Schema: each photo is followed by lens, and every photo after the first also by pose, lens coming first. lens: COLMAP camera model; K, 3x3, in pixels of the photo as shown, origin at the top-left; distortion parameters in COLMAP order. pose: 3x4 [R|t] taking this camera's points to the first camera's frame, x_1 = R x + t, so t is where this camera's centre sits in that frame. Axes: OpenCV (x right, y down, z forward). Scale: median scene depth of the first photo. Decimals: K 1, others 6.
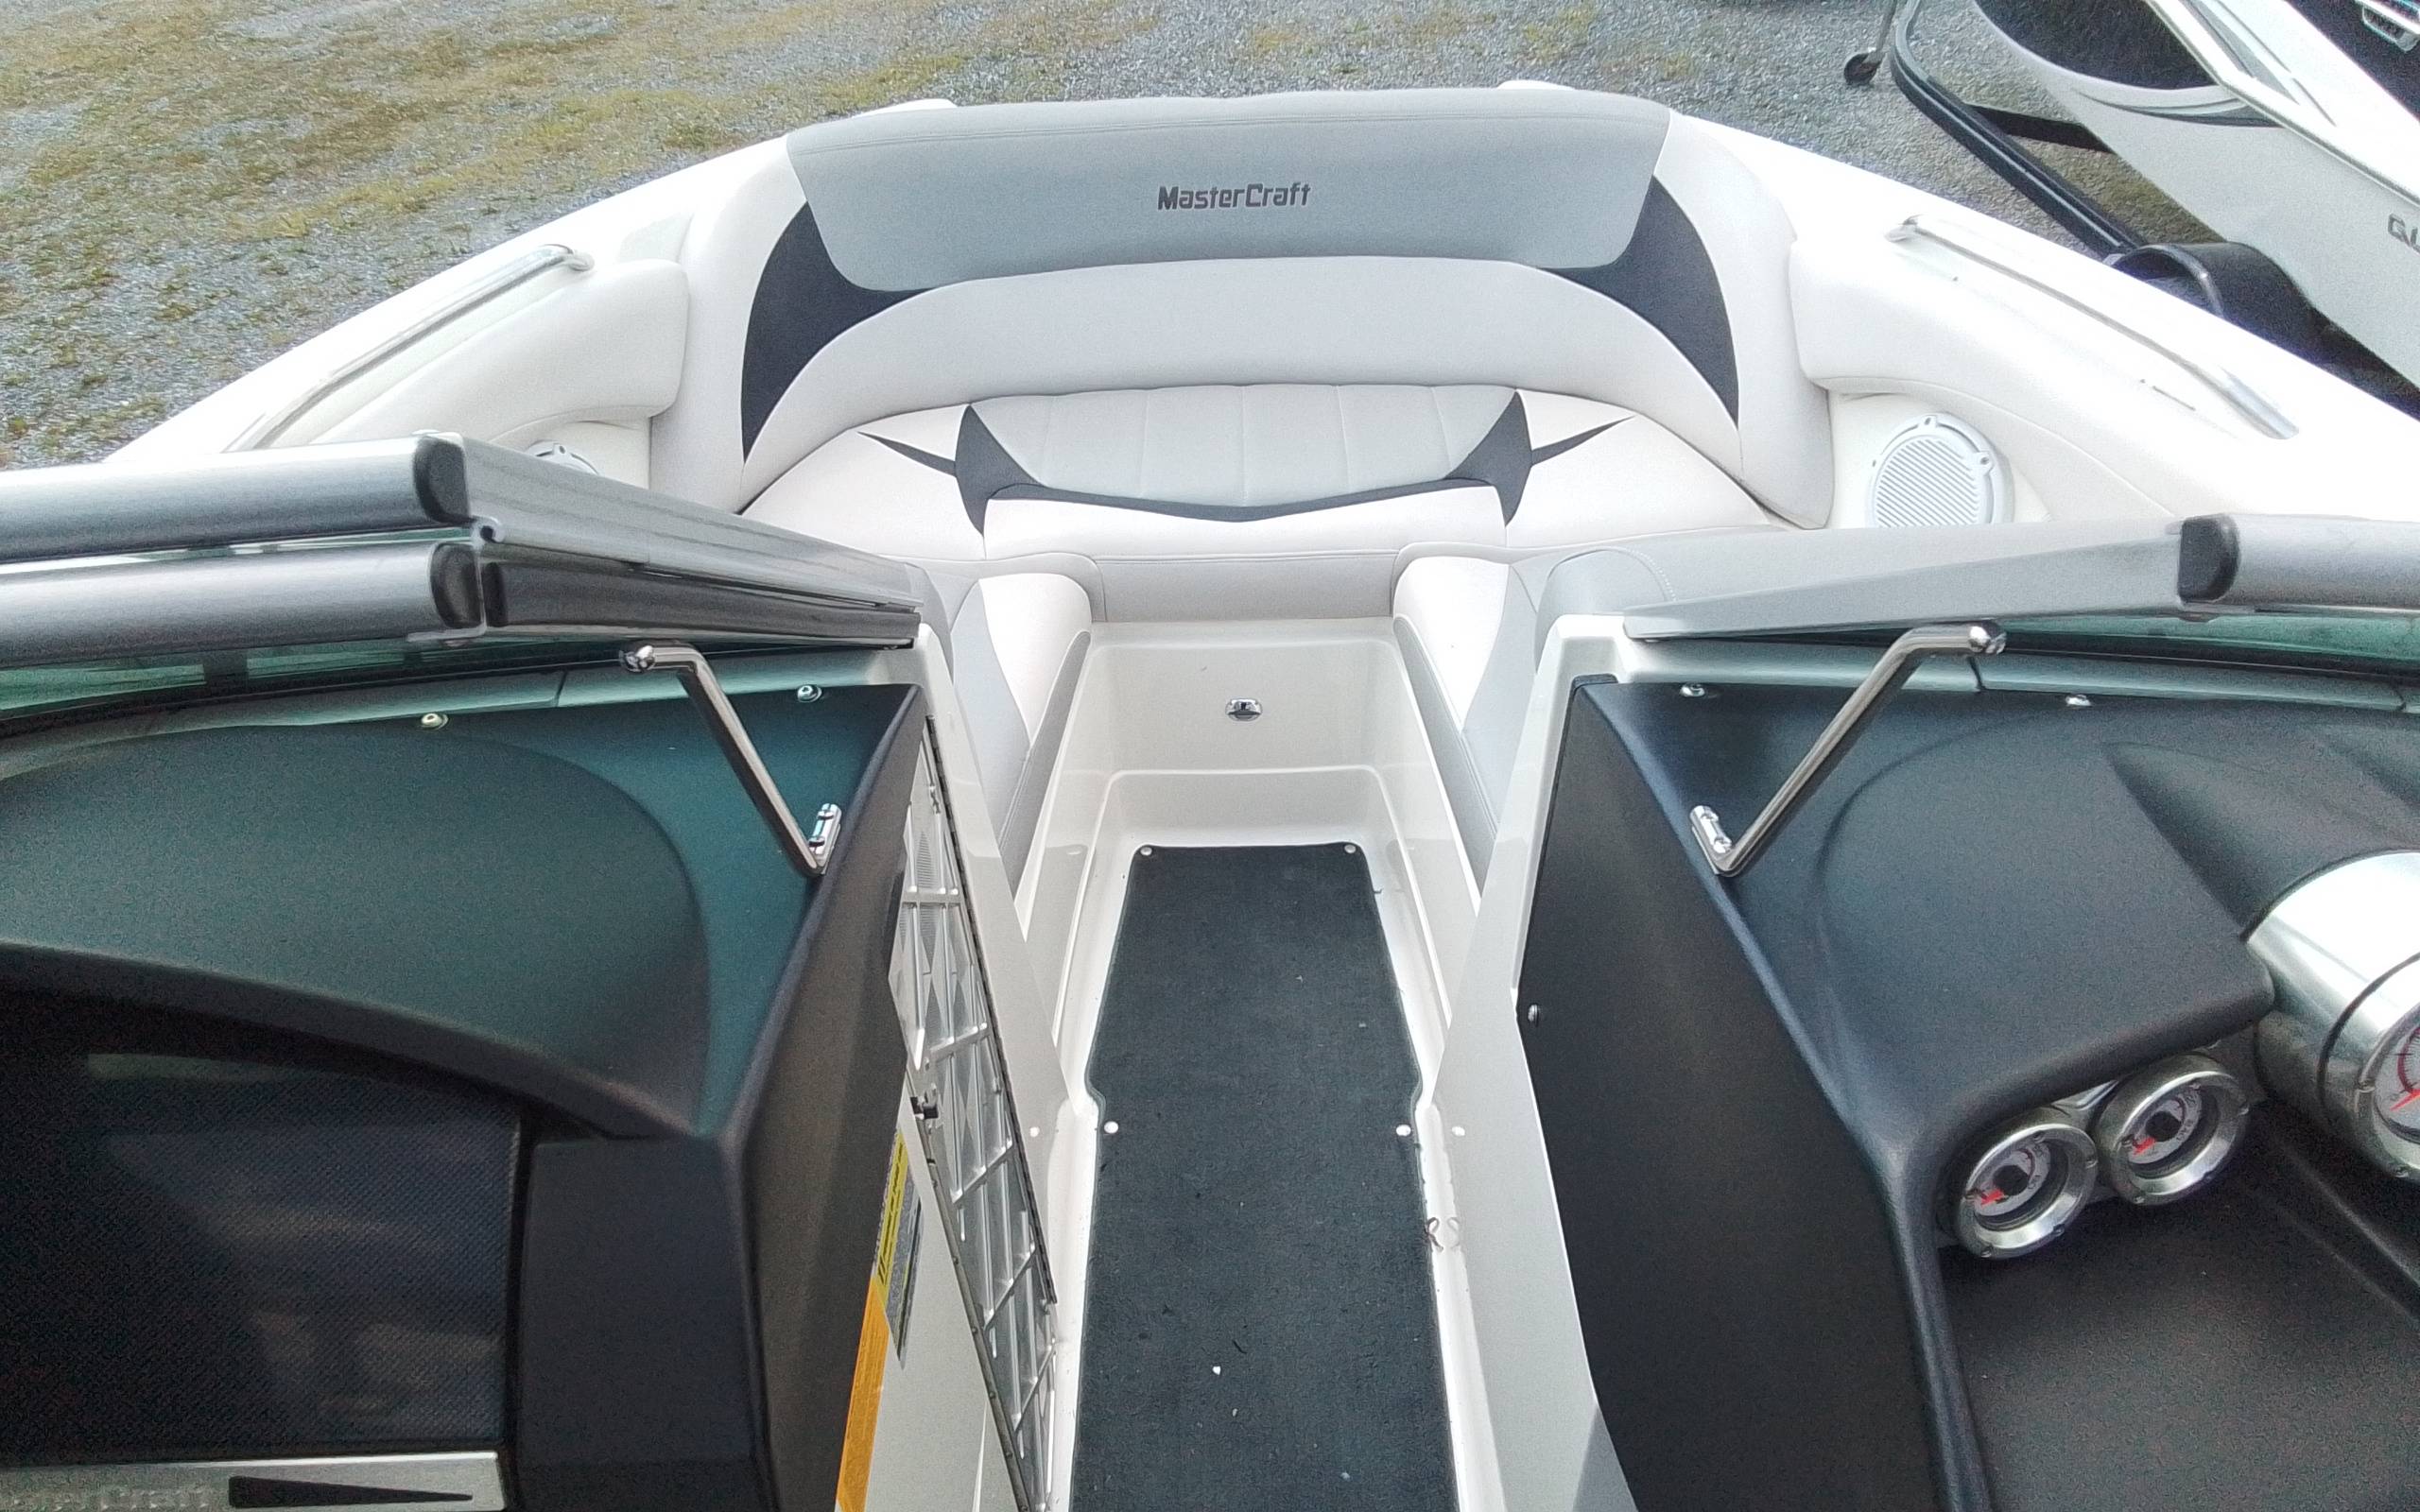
lens RADIAL K [[1579.2, 0, 1210.0], [0, 1579.2, 756.0], [0, 0, 1]] dist [0.076909, -0.072297]
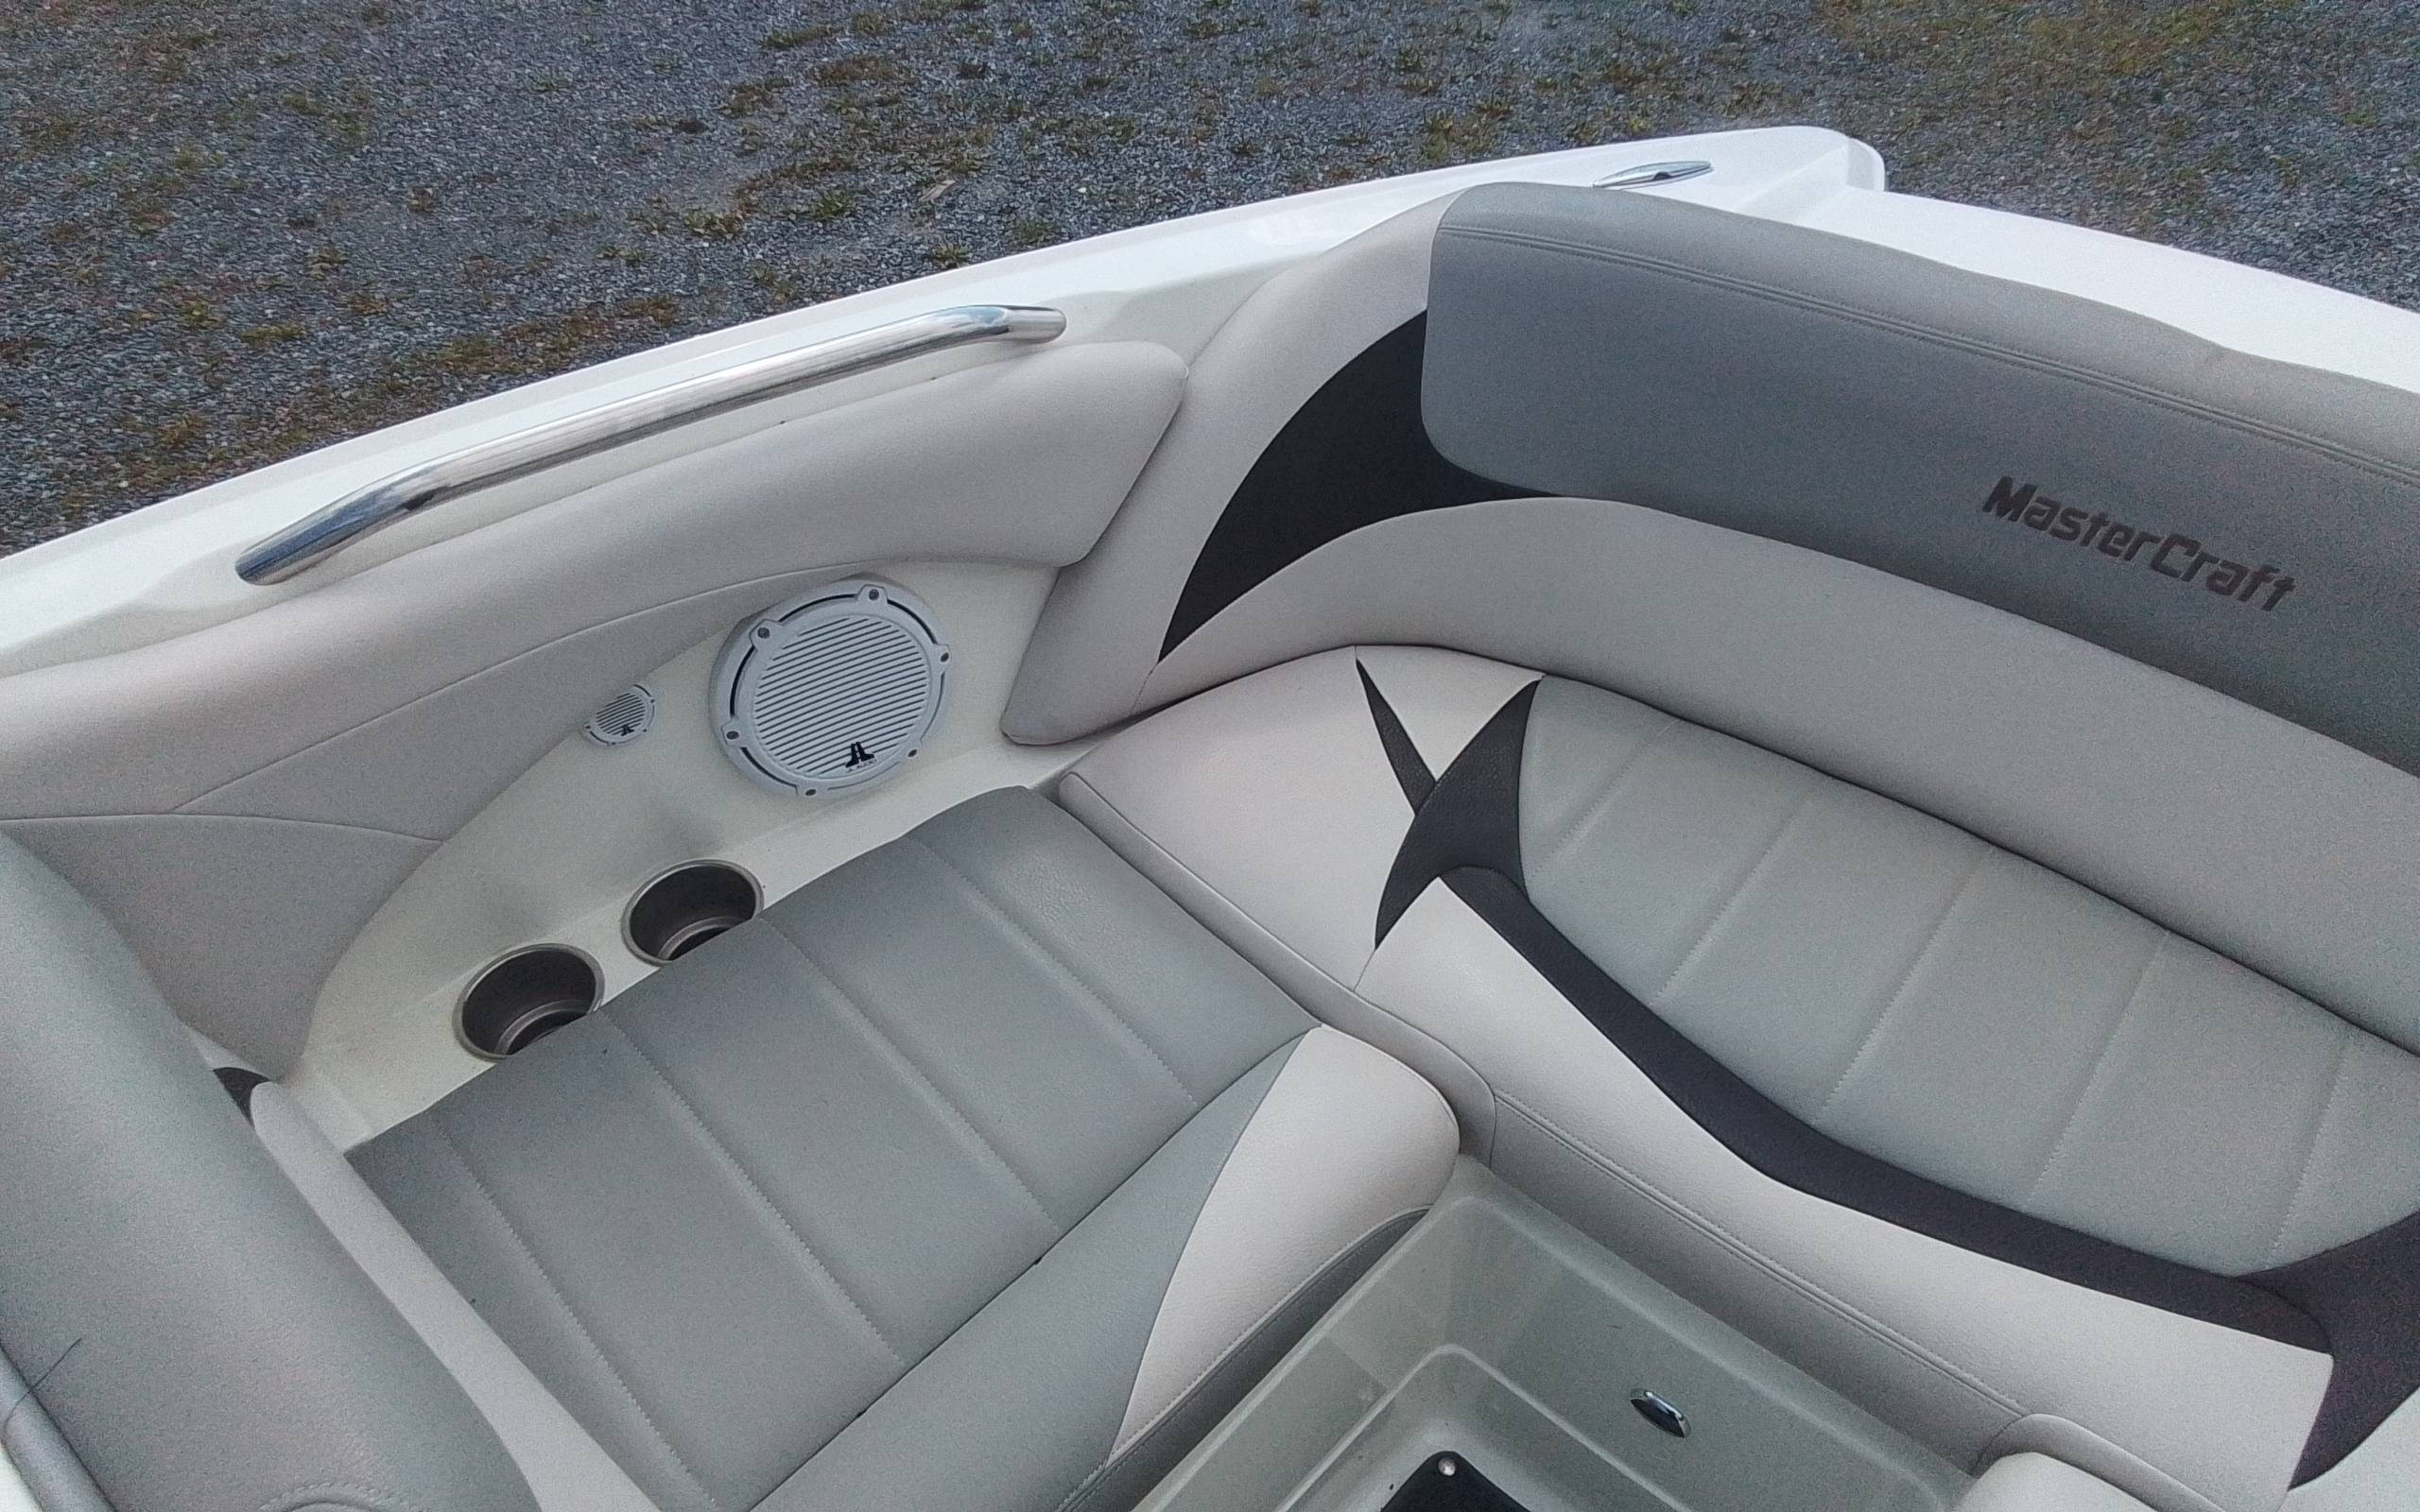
lens RADIAL K [[1664.8, 0, 1210.0], [0, 1664.8, 756.0], [0, 0, 1]] dist [0.060505, -0.084333]
pose [[0.781711, 0.440642, -0.441319, 0.054194], [-0.394207, 0.897475, 0.197837, -0.283253], [0.483248, 0.019320, 0.875271, 0.371079]]
